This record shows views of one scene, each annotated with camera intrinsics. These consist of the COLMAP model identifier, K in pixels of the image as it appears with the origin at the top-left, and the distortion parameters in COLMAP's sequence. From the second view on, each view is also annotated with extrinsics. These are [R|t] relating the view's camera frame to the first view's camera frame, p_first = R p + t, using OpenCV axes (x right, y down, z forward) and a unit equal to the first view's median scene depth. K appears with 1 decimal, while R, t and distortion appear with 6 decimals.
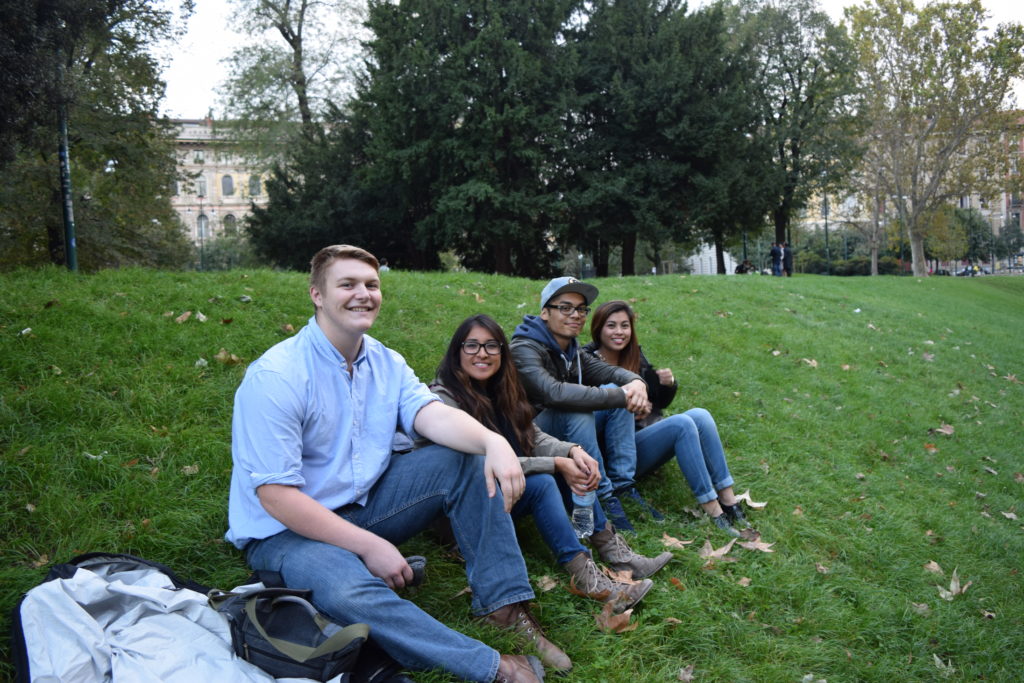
lens RADIAL K [[825.8, 0, 512.0], [0, 825.8, 341.5], [0, 0, 1]] dist [-0.088441, 0.018052]
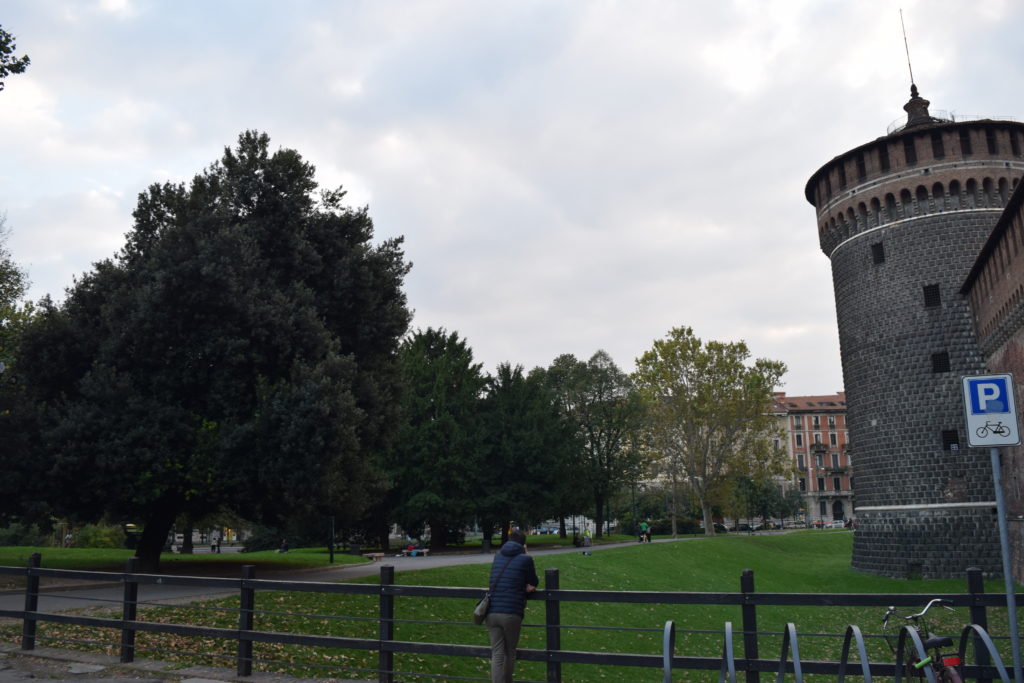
lens RADIAL K [[825.8, 0, 512.0], [0, 825.8, 341.5], [0, 0, 1]] dist [-0.088441, 0.018052]
pose [[0.984829, 0.070866, 0.158398, -0.176864], [-0.024872, 0.961032, -0.275314, -0.010787], [-0.171736, 0.267198, 0.948215, -0.898904]]
